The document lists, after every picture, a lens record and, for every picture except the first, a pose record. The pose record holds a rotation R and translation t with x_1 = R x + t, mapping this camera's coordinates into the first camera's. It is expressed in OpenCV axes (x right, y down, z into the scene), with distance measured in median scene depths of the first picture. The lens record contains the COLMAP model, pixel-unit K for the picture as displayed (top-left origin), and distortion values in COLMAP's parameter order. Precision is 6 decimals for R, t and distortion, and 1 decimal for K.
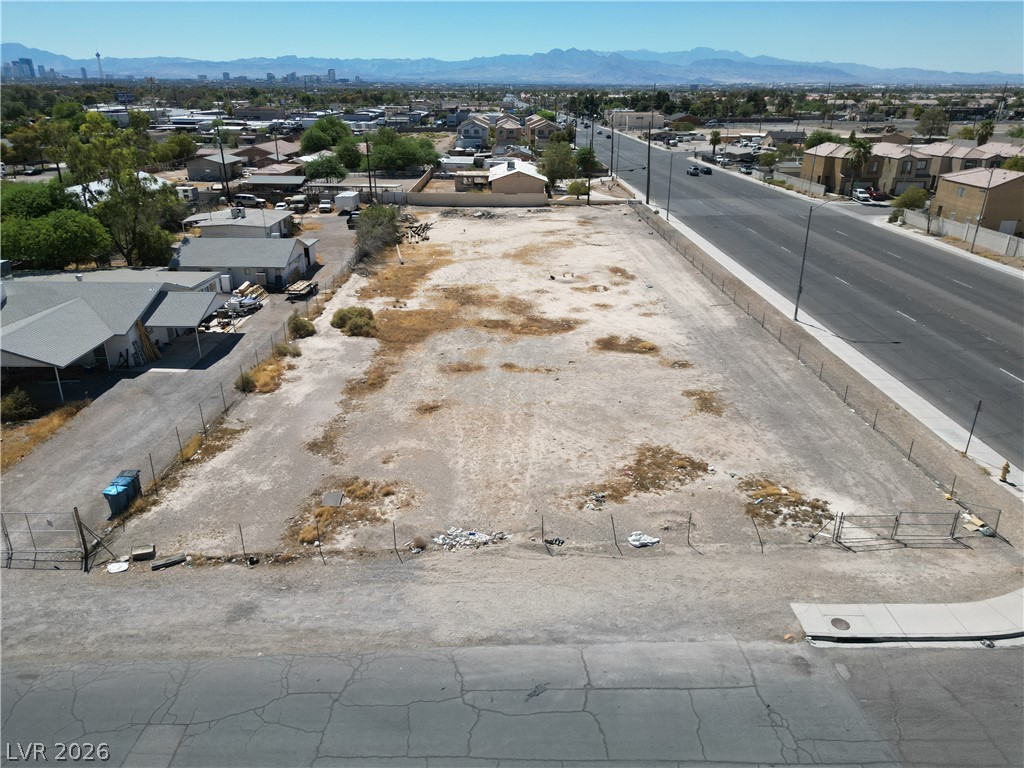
lens RADIAL K [[720.7, 0, 512.8], [0, 720.7, 387.9], [0, 0, 1]] dist [0.053097, -0.042089]
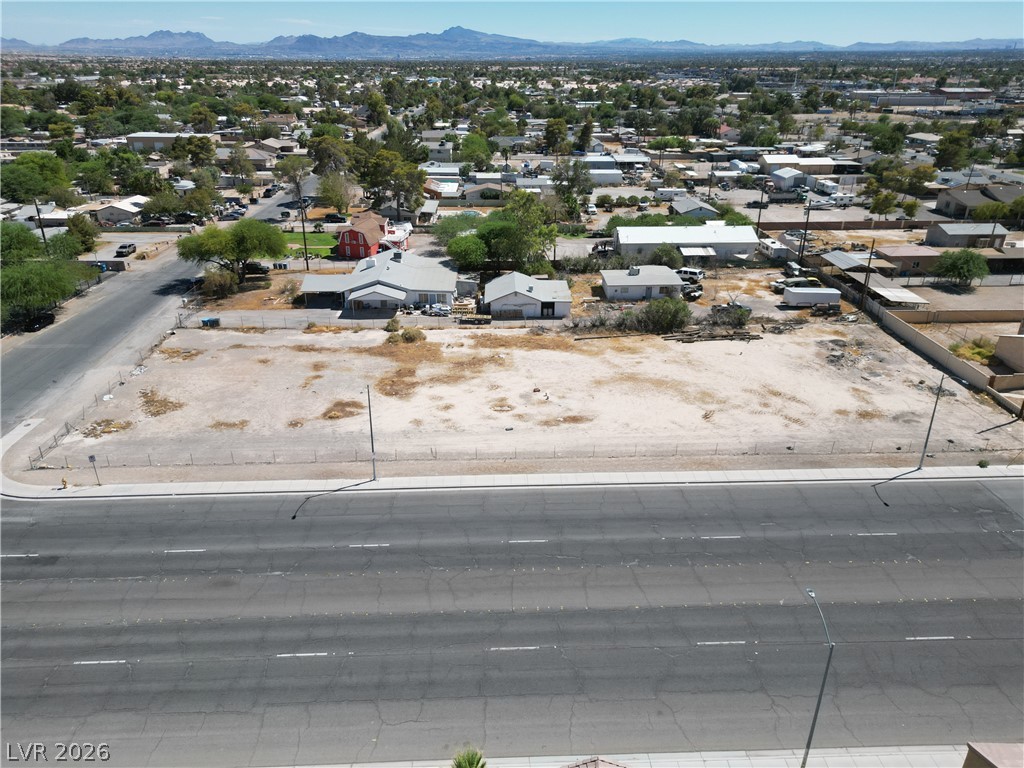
lens RADIAL K [[722.8, 0, 513.1], [0, 722.8, 386.7], [0, 0, 1]] dist [0.047666, -0.037064]
pose [[0.021865, 0.407394, -0.912991, 1.754878], [-0.381146, 0.847638, 0.369104, -0.912002], [0.924256, 0.339912, 0.173811, 1.275471]]
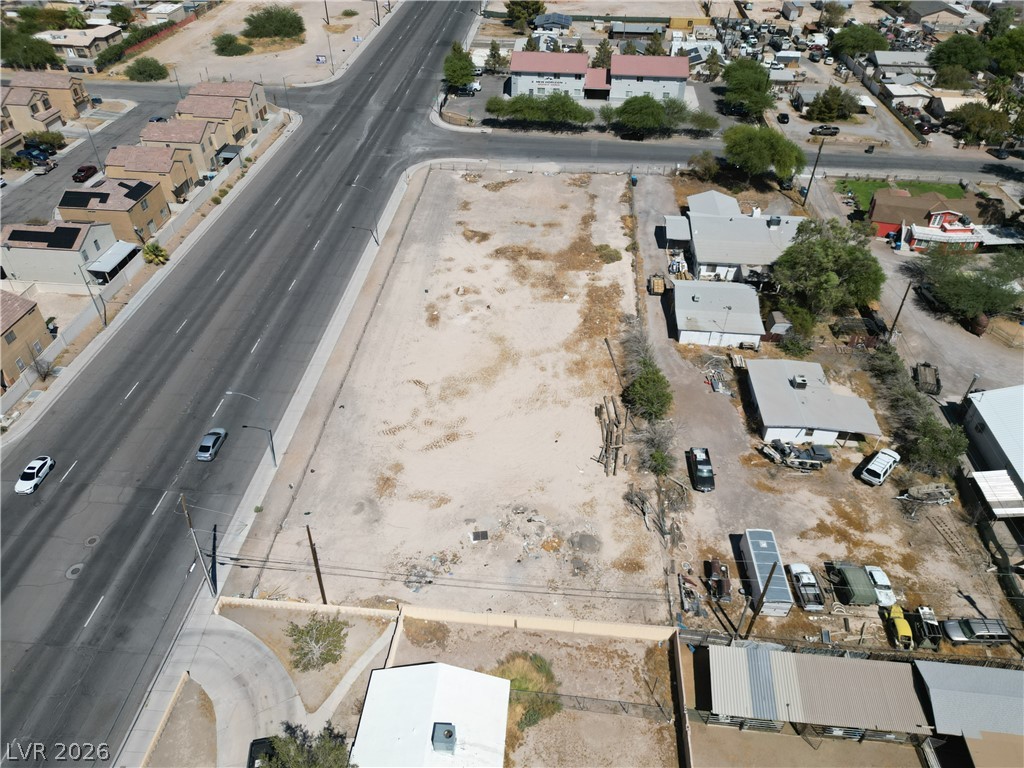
lens RADIAL K [[721.9, 0, 512.8], [0, 721.9, 385.1], [0, 0, 1]] dist [0.066753, -0.065874]
pose [[-0.995677, -0.070512, 0.060454, -0.137350], [0.018739, 0.484996, 0.874315, -2.099069], [-0.090969, 0.871669, -0.481579, 2.939384]]
